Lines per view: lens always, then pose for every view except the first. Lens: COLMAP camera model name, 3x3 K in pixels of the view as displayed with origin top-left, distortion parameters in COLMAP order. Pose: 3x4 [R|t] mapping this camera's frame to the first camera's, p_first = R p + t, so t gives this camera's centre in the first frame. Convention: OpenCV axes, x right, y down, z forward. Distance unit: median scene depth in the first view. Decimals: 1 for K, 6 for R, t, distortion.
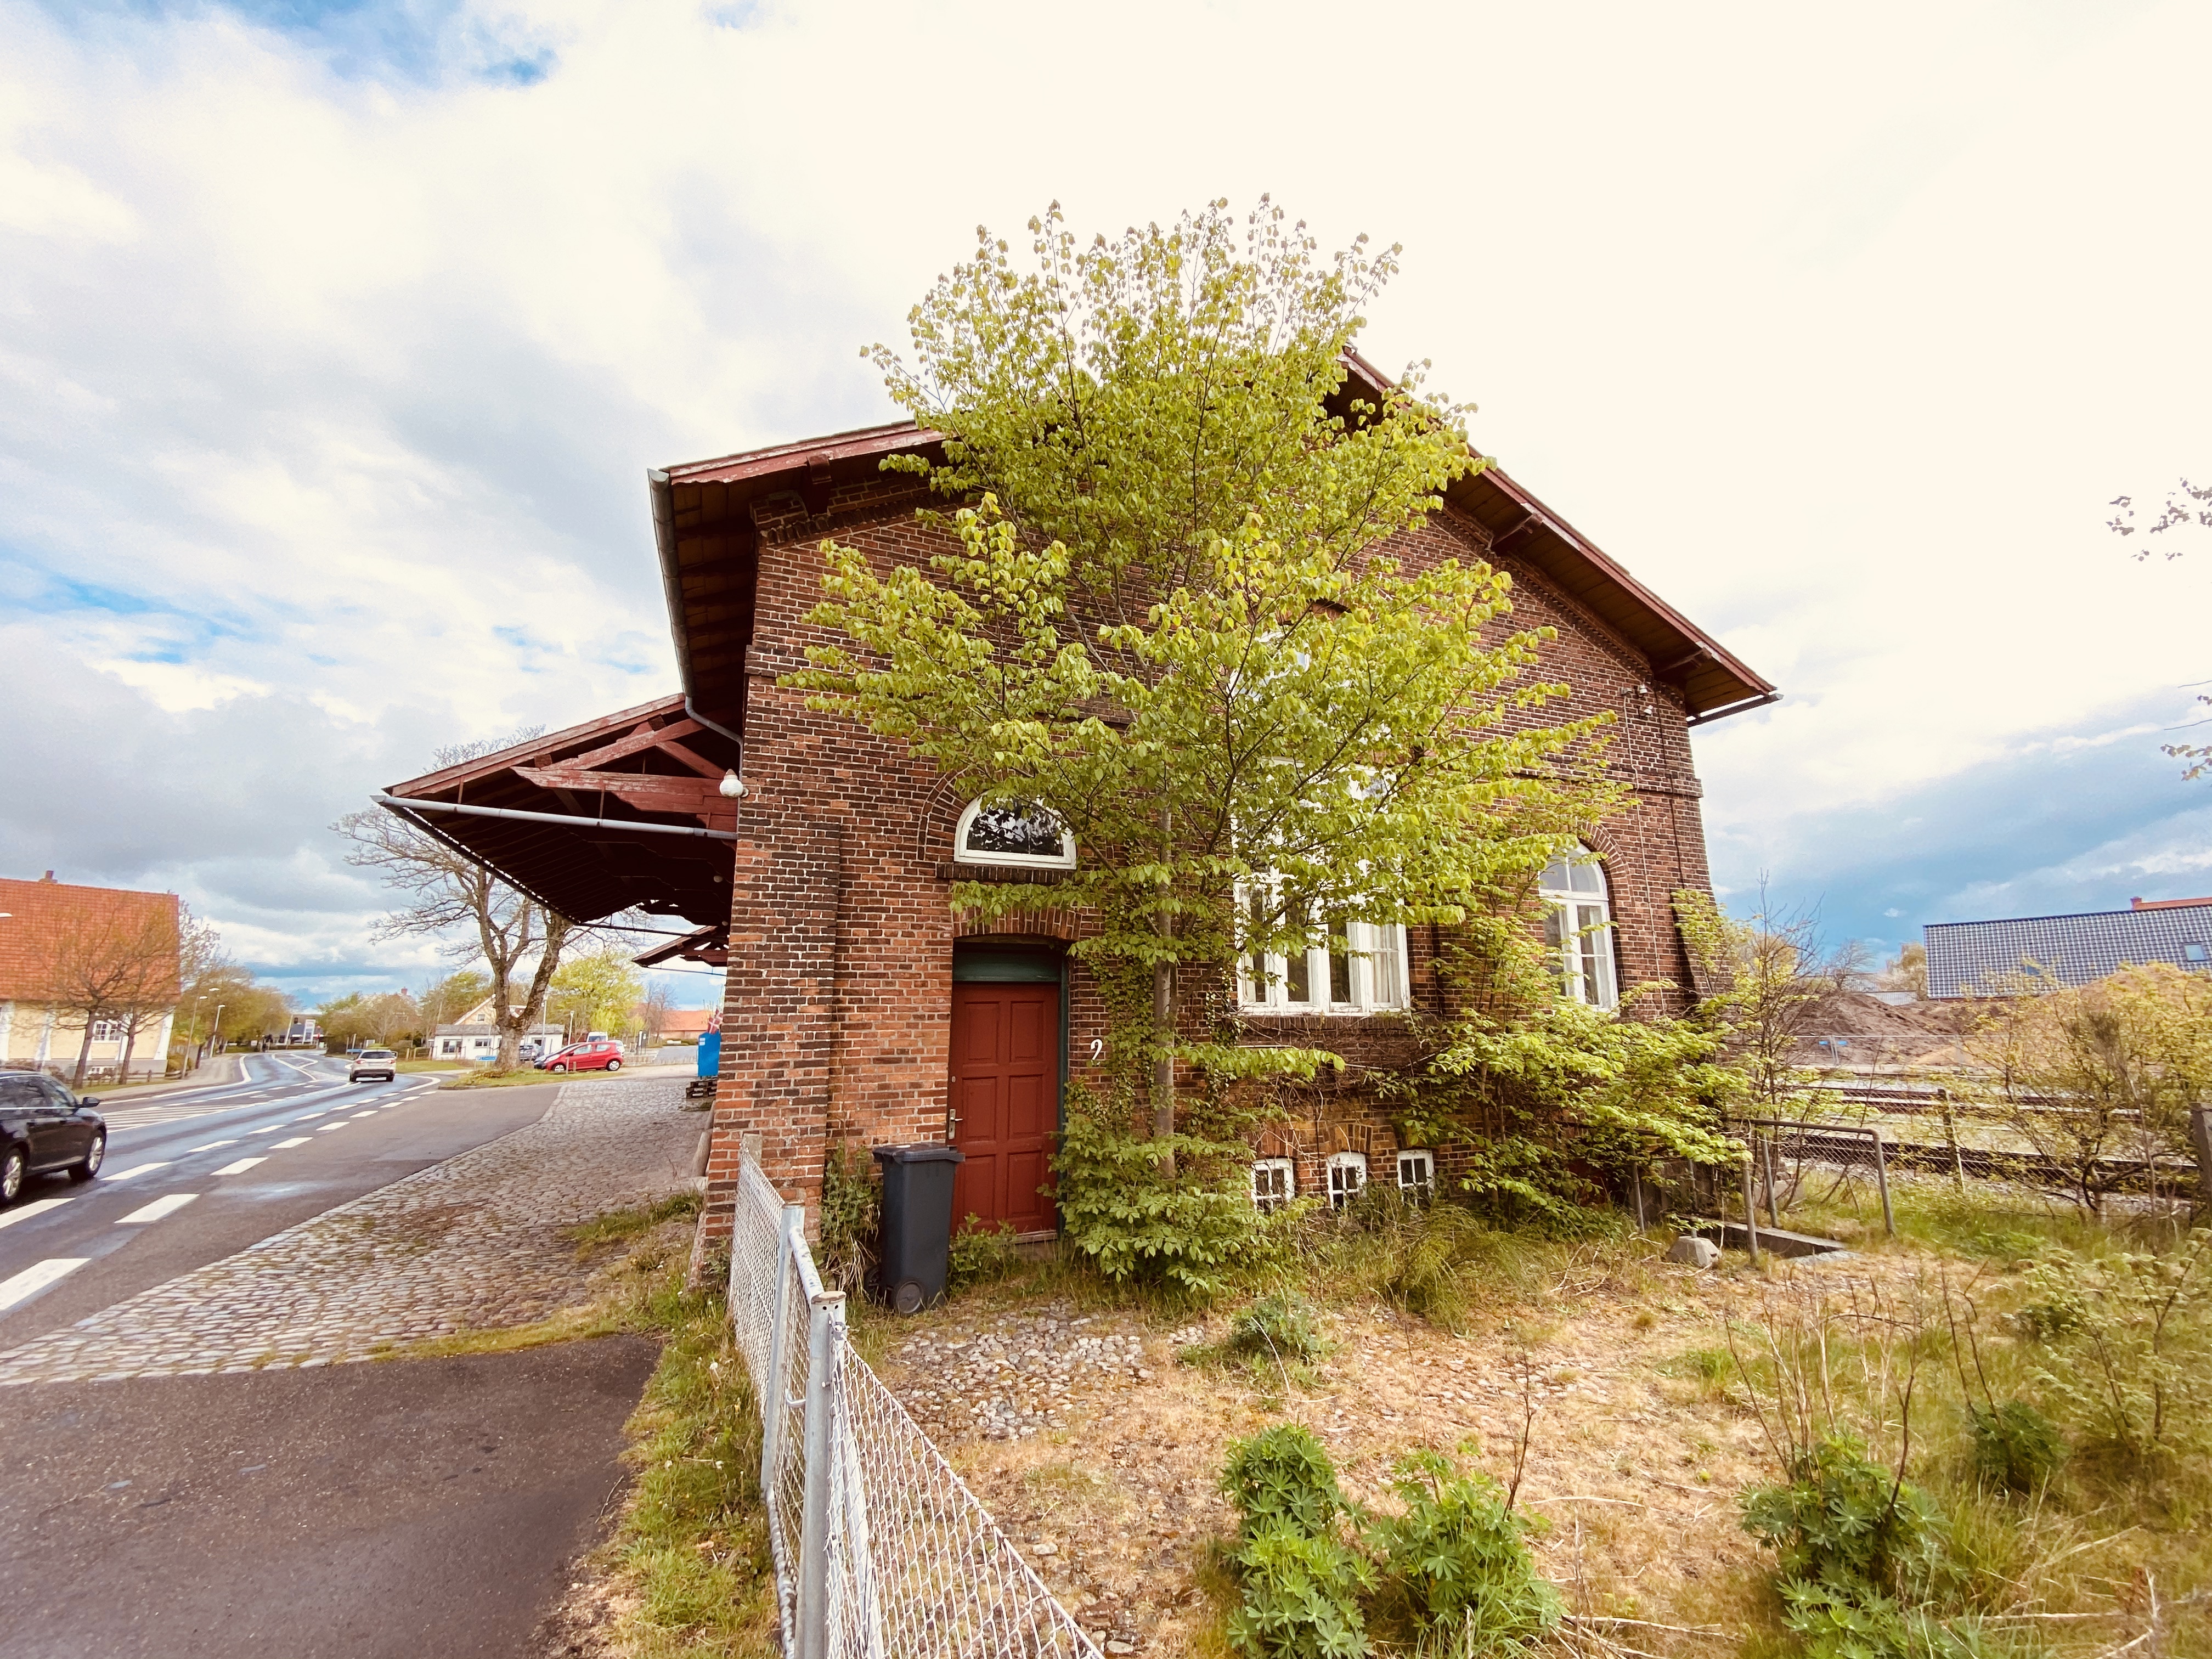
lens RADIAL K [[913.8, 0, 1106.0], [0, 913.8, 829.5], [0, 0, 1]] dist [0.025420, -0.000090]
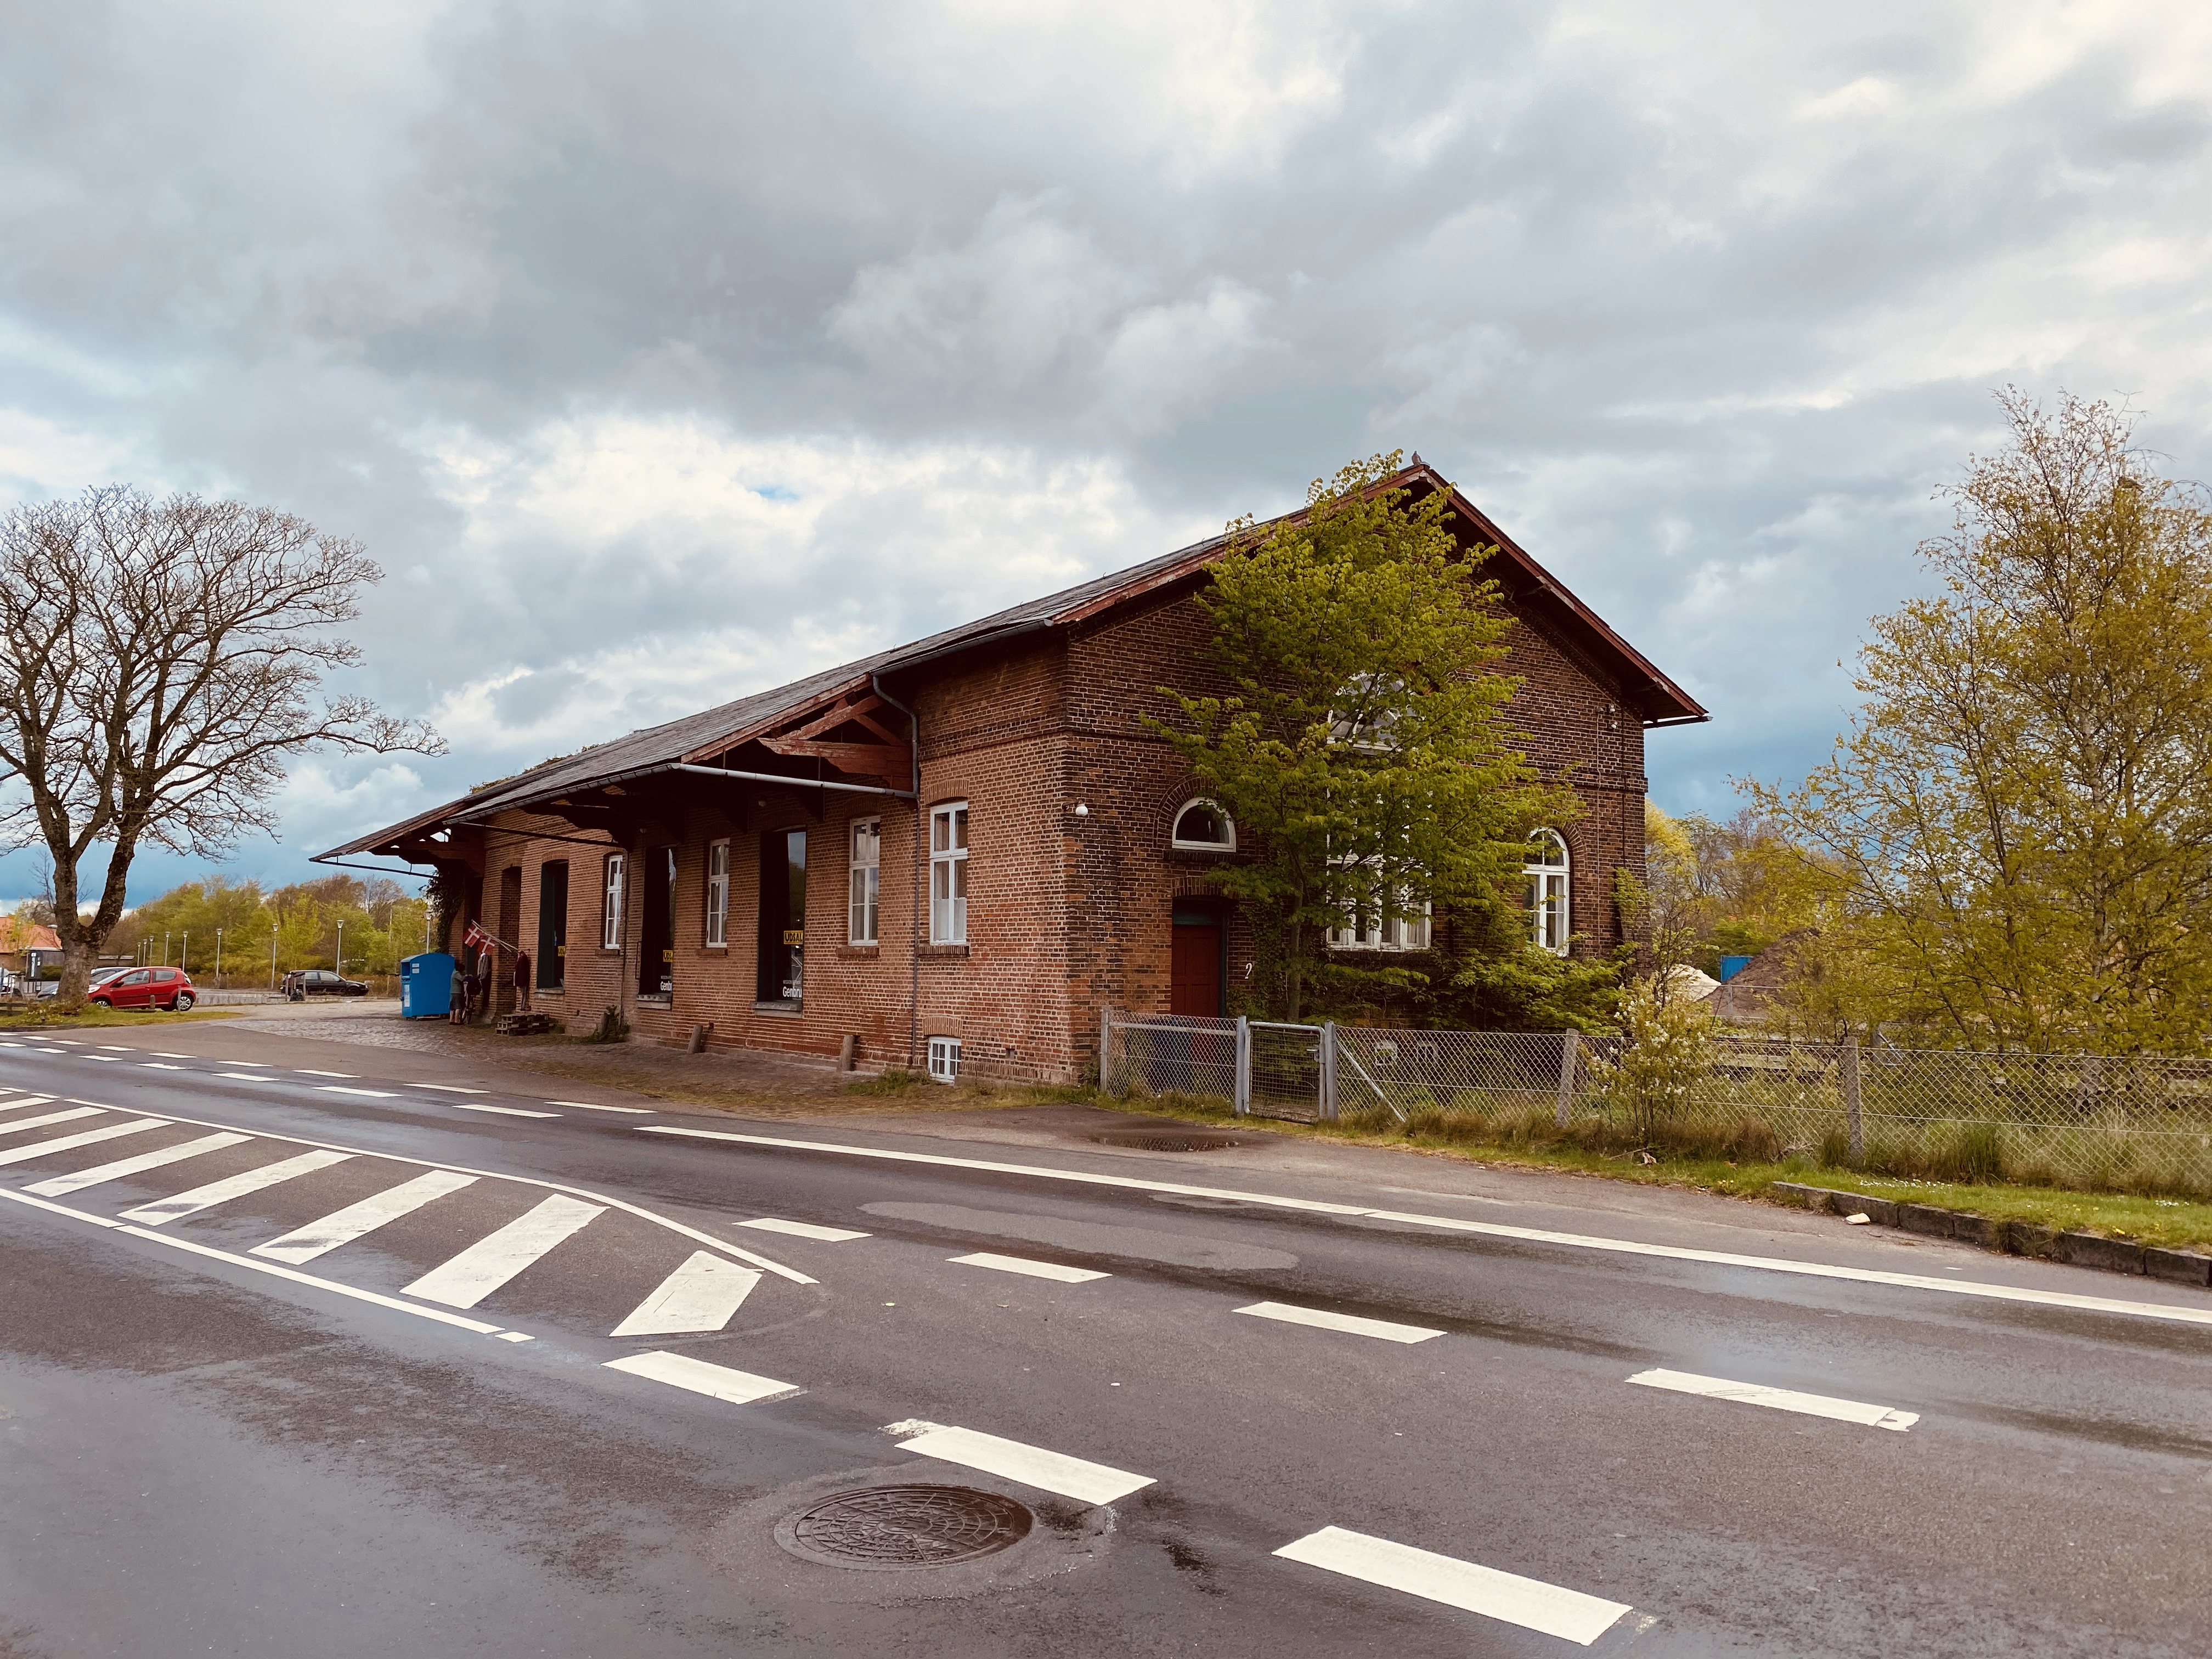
lens RADIAL K [[1713.2, 0, 1106.0], [0, 1713.2, 829.5], [0, 0, 1]] dist [0.111042, 0.002065]
pose [[0.979150, 0.036698, 0.199798, -0.753040], [-0.062582, 0.990204, 0.124819, -0.309414], [-0.193260, -0.134720, 0.971854, -1.583391]]
